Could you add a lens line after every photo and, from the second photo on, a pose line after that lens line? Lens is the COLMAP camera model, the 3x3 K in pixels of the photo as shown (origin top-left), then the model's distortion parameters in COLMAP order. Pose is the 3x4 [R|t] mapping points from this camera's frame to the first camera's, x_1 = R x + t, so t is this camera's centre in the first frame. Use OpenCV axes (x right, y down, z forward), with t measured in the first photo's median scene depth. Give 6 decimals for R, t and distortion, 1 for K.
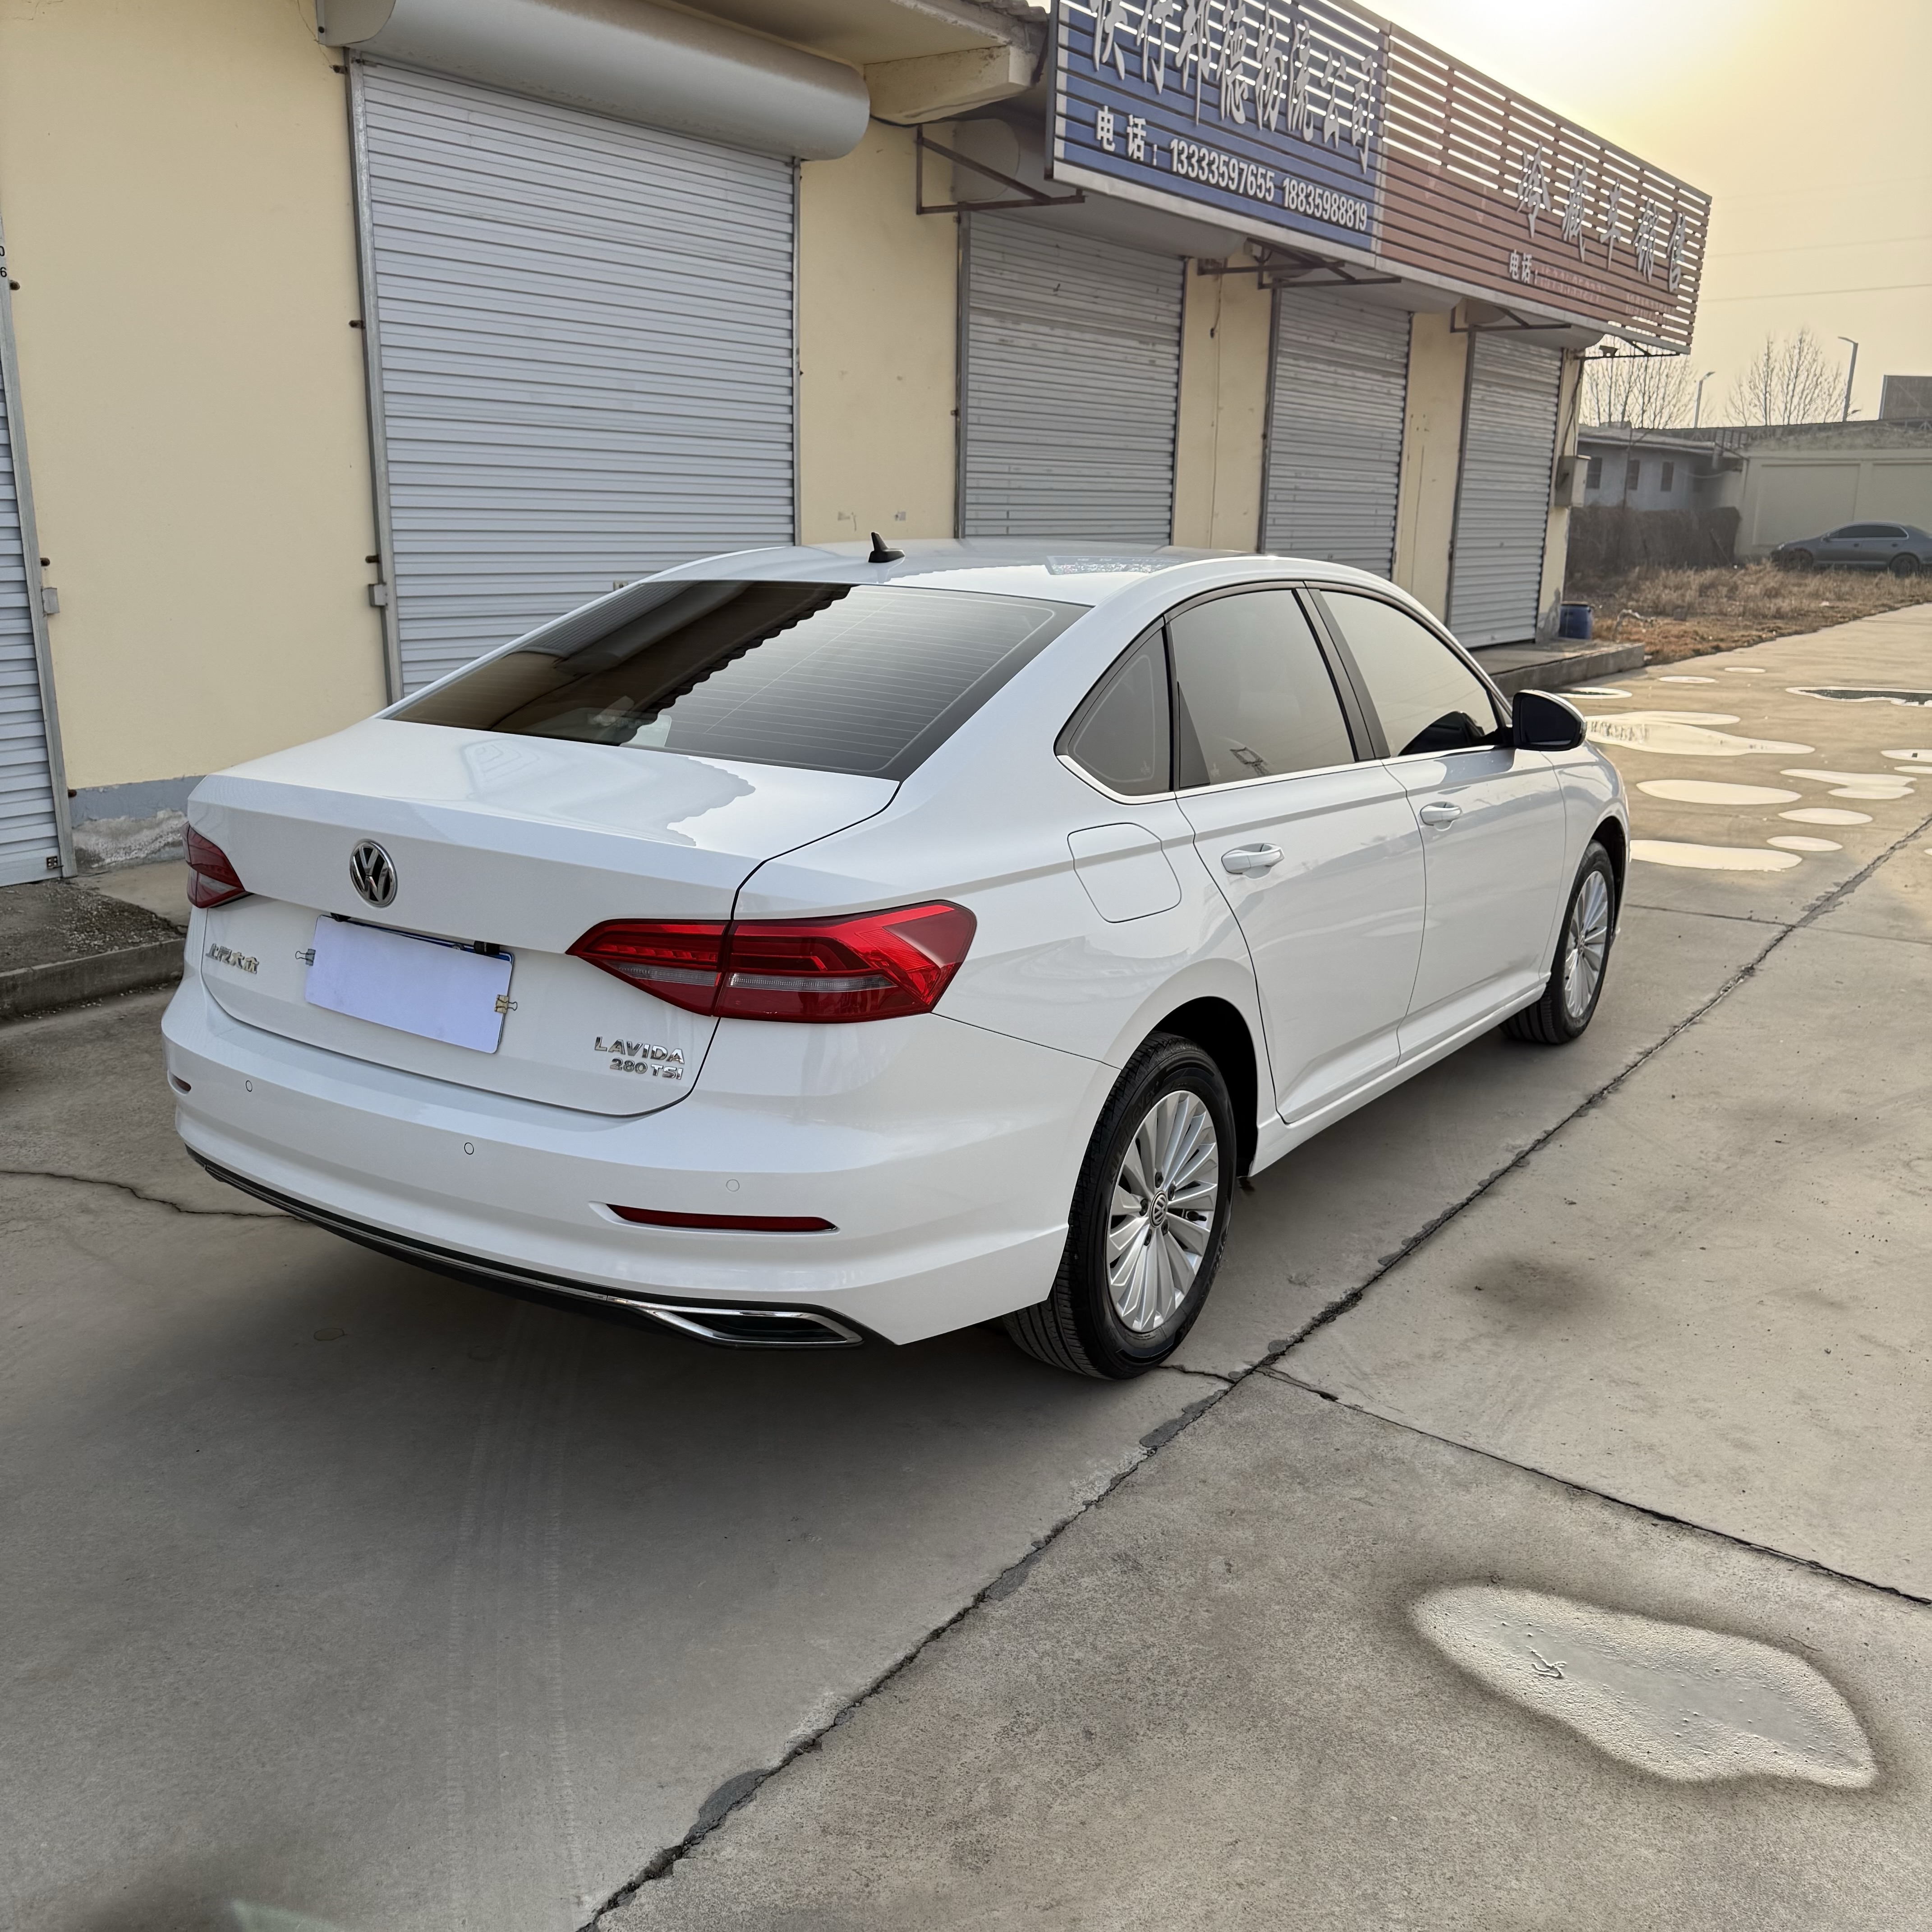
lens RADIAL K [[1808.1, 0, 984.7], [0, 1808.1, 972.9], [0, 0, 1]] dist [0.022635, 0.000000]
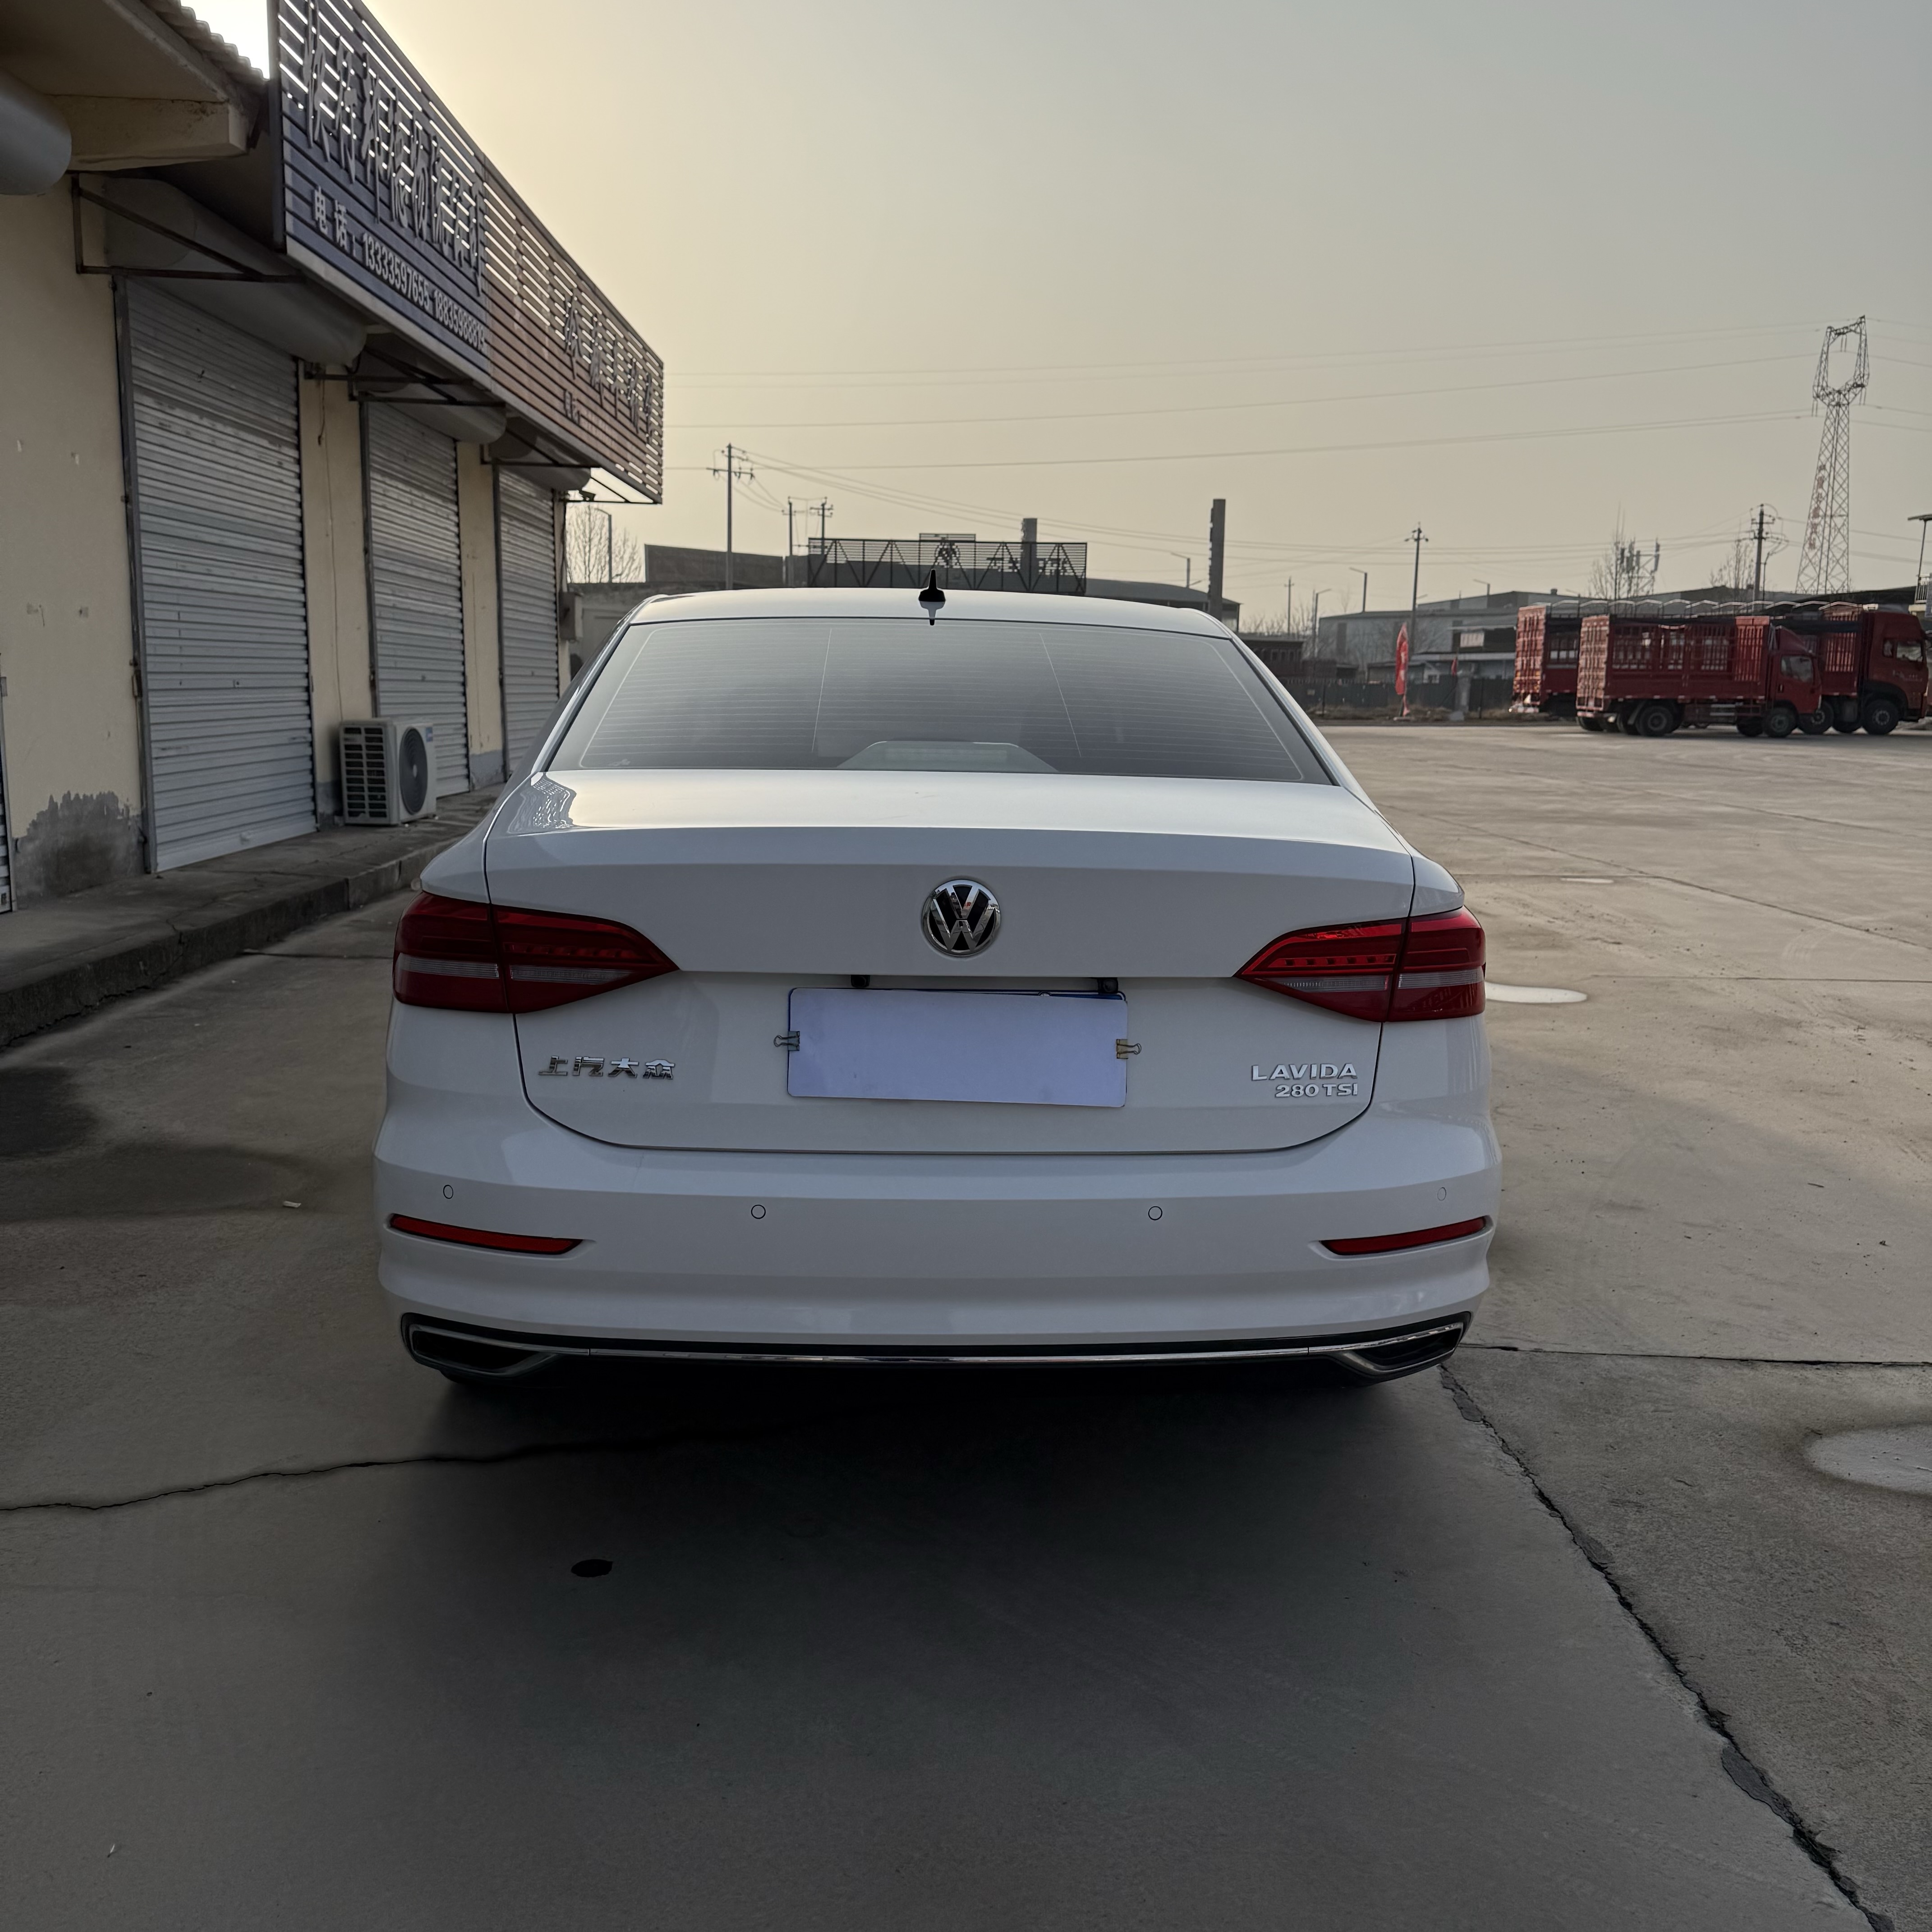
lens RADIAL K [[1808.1, 0, 977.6], [0, 1808.1, 955.4], [0, 0, 1]] dist [0.022635, 0.000000]
pose [[0.800475, -0.089877, 0.592590, -0.250338], [0.142175, 0.988948, -0.042060, -0.000311], [-0.582260, 0.117919, 0.804406, 0.099357]]
